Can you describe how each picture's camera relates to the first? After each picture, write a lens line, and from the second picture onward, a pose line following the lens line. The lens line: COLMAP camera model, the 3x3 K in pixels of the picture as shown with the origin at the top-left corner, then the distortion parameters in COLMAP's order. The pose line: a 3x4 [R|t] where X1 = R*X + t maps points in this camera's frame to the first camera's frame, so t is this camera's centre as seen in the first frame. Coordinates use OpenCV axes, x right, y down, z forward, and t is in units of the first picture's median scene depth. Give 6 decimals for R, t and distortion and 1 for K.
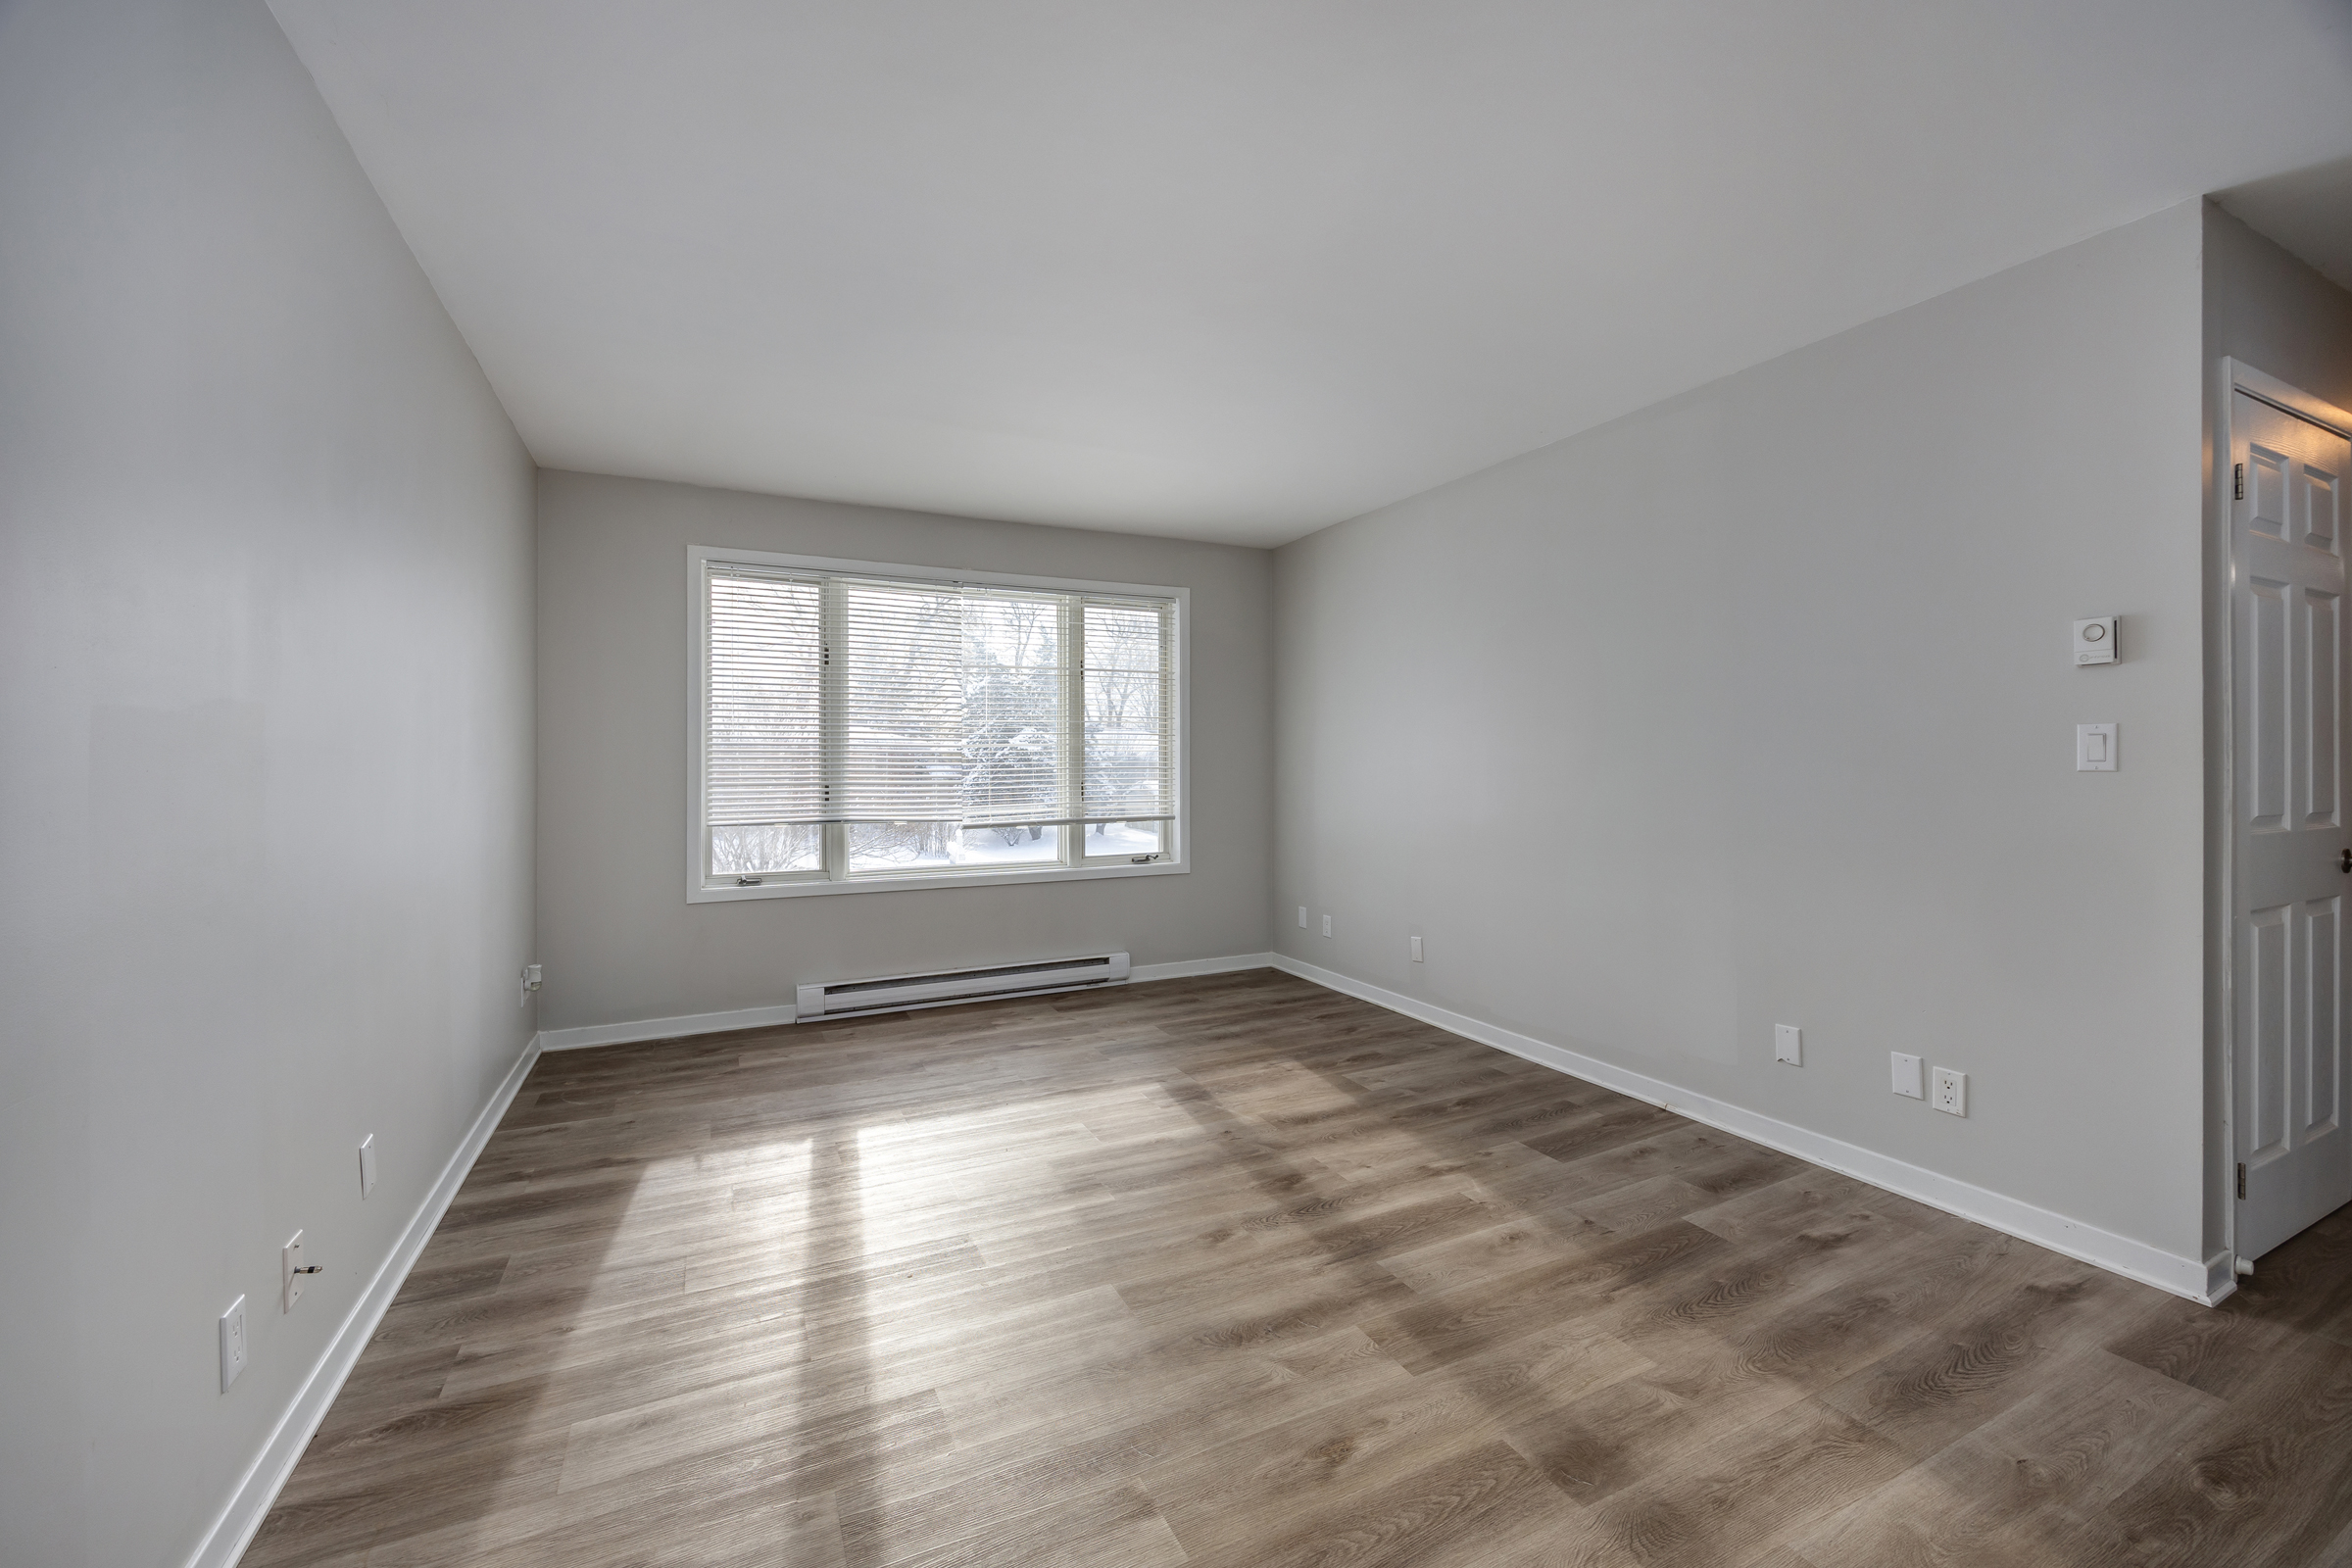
lens RADIAL K [[895.2, 0, 1173.9], [0, 895.2, 760.6], [0, 0, 1]] dist [-0.003519, 0.000039]
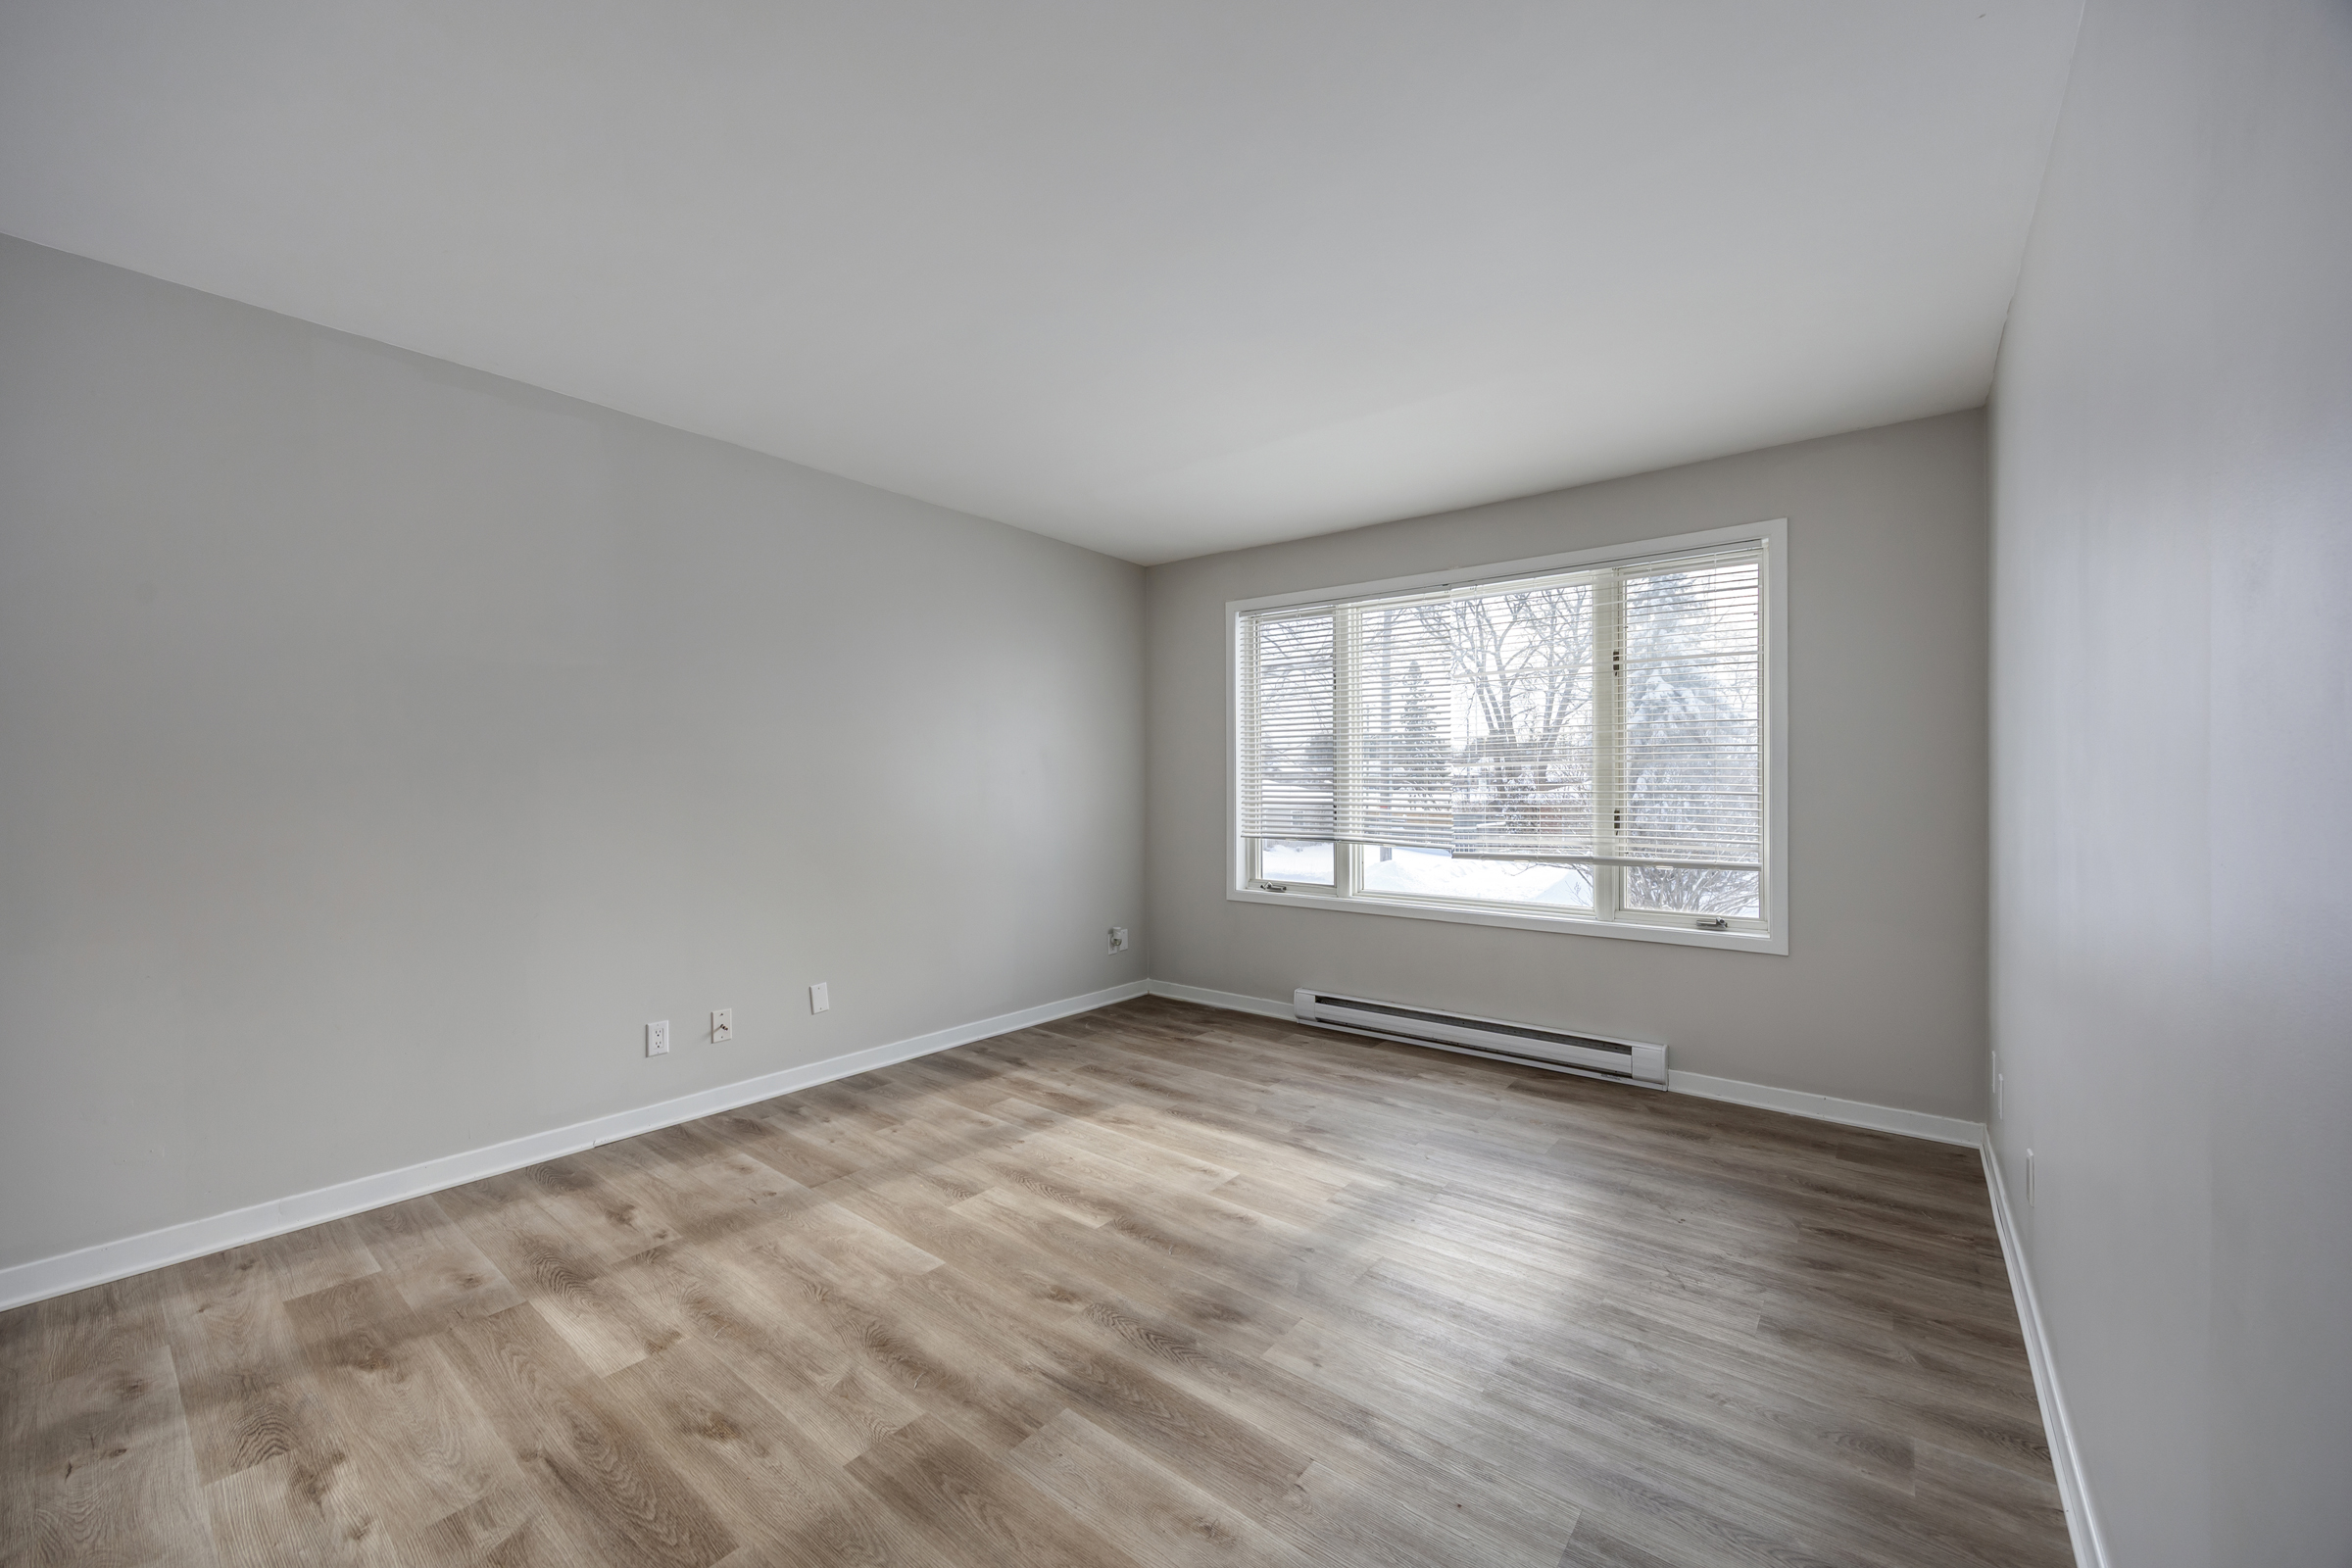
lens RADIAL K [[923.8, 0, 1176.0], [0, 923.8, 784.0], [0, 0, 1]] dist [-0.006778, 0.000372]
pose [[0.433068, 0.003247, -0.901355, 0.816876], [-0.000507, 0.999994, 0.003359, -0.000907], [0.901361, -0.000998, 0.433068, 0.591465]]
